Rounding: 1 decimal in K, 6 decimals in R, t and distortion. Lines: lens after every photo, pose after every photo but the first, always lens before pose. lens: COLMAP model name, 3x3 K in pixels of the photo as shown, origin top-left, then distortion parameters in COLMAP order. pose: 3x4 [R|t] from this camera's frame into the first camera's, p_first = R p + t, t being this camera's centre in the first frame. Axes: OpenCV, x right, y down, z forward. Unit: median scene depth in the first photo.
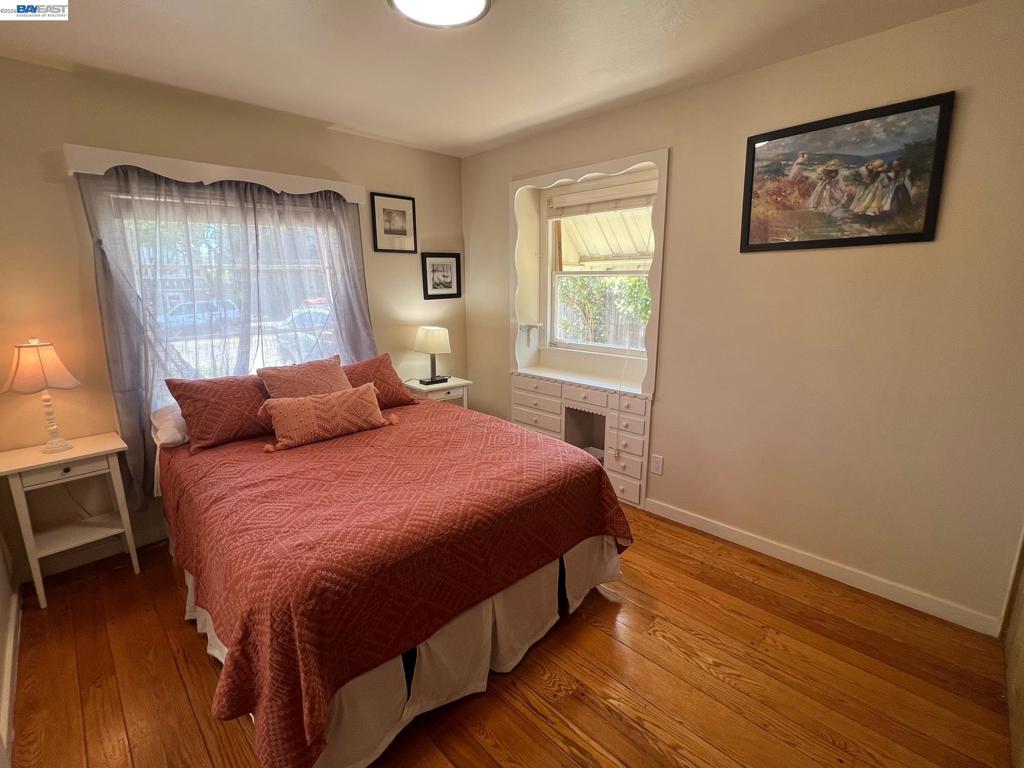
lens RADIAL K [[466.1, 0, 507.7], [0, 466.1, 379.0], [0, 0, 1]] dist [-0.003583, 0.001368]
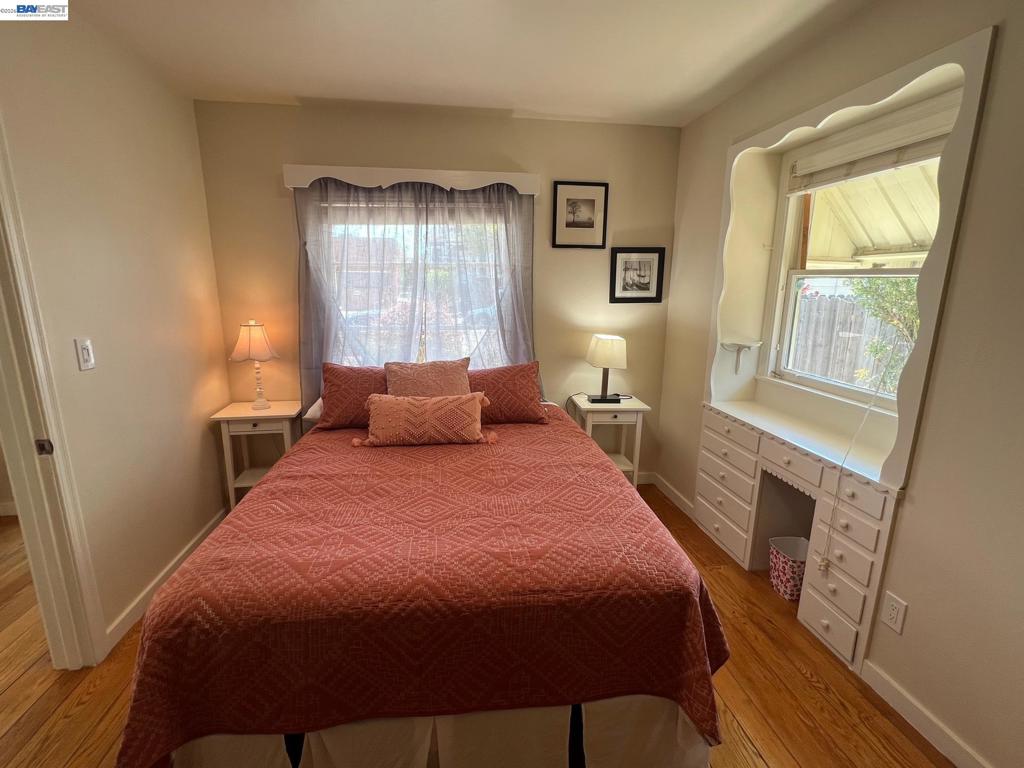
lens RADIAL K [[466.1, 0, 508.4], [0, 466.1, 379.6], [0, 0, 1]] dist [-0.003583, 0.001368]
pose [[0.804619, 0.136321, -0.577932, 0.230877], [-0.137374, 0.989621, 0.042171, -0.053541], [0.577683, 0.045461, 0.814995, 0.260042]]
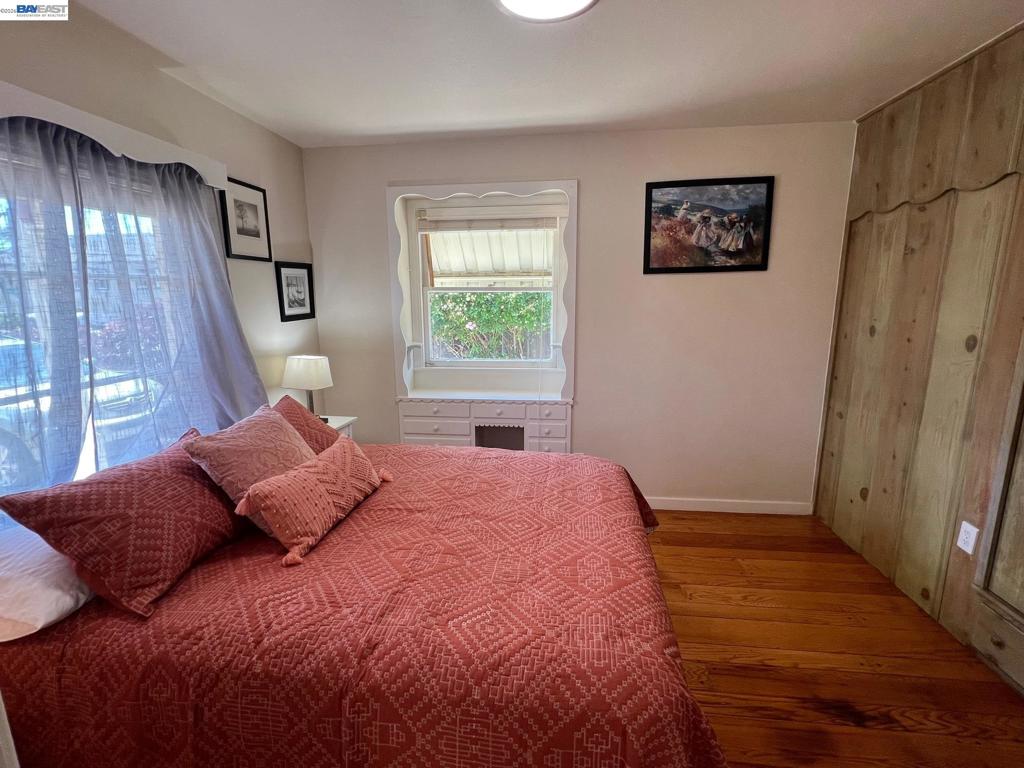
lens RADIAL K [[466.1, 0, 507.2], [0, 466.1, 378.1], [0, 0, 1]] dist [-0.003583, 0.001368]
pose [[0.782096, -0.110605, 0.613264, -0.467647], [0.131149, 0.991296, 0.011531, -0.047669], [-0.609201, 0.071410, 0.789794, 0.213777]]
